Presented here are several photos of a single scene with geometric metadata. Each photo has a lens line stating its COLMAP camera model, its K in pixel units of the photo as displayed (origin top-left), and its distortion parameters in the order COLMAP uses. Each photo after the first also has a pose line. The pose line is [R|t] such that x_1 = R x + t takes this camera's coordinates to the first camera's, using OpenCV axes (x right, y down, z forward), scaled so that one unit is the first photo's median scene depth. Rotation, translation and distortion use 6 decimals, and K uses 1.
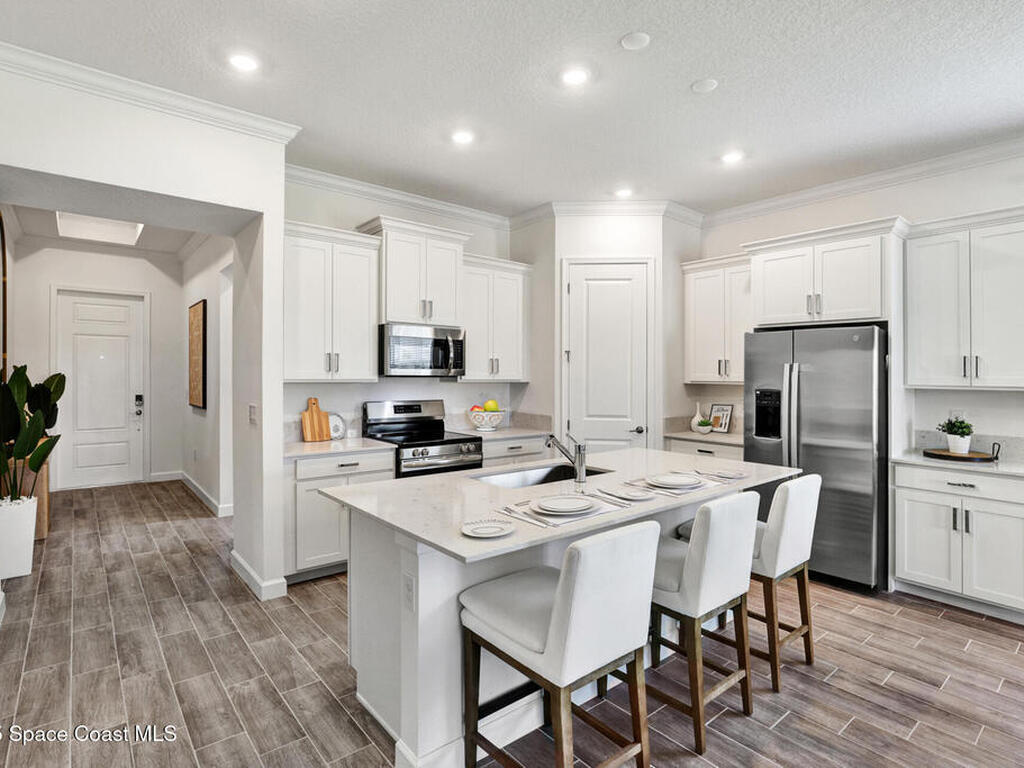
lens RADIAL K [[540.6, 0, 518.3], [0, 540.6, 380.9], [0, 0, 1]] dist [-0.007647, 0.004192]
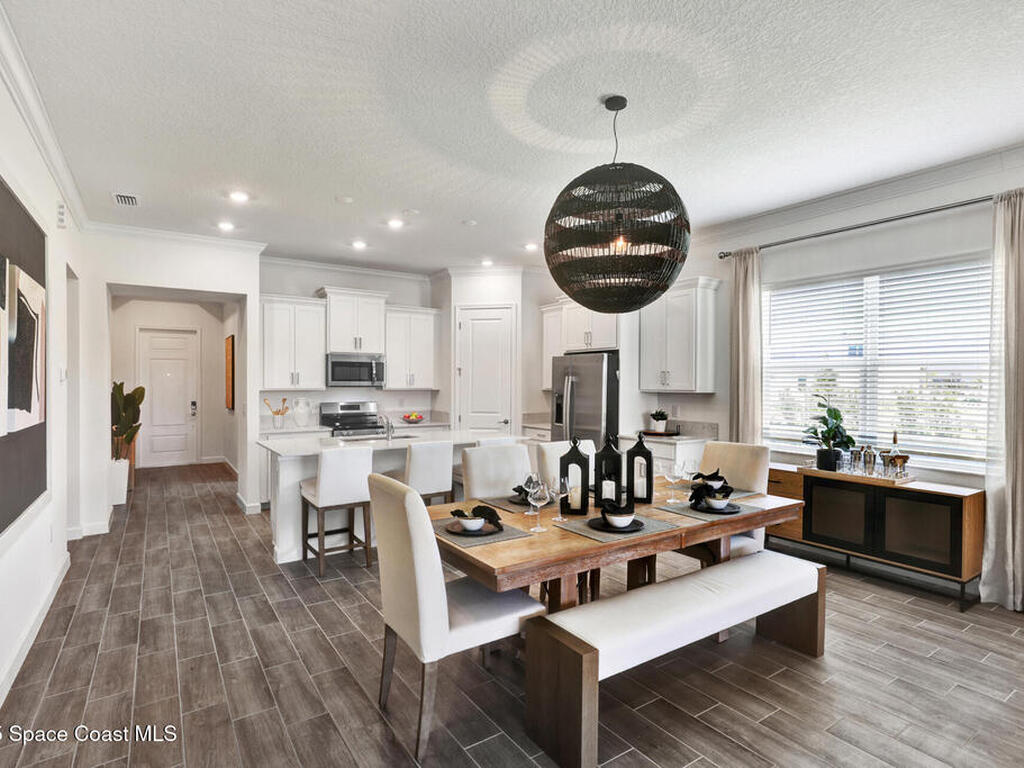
lens RADIAL K [[540.6, 0, 507.5], [0, 540.6, 383.9], [0, 0, 1]] dist [-0.007647, 0.004192]
pose [[0.993880, -0.008664, -0.110125, 0.406572], [0.007438, 0.999906, -0.011540, 0.005007], [0.110215, 0.010650, 0.993851, -0.471390]]
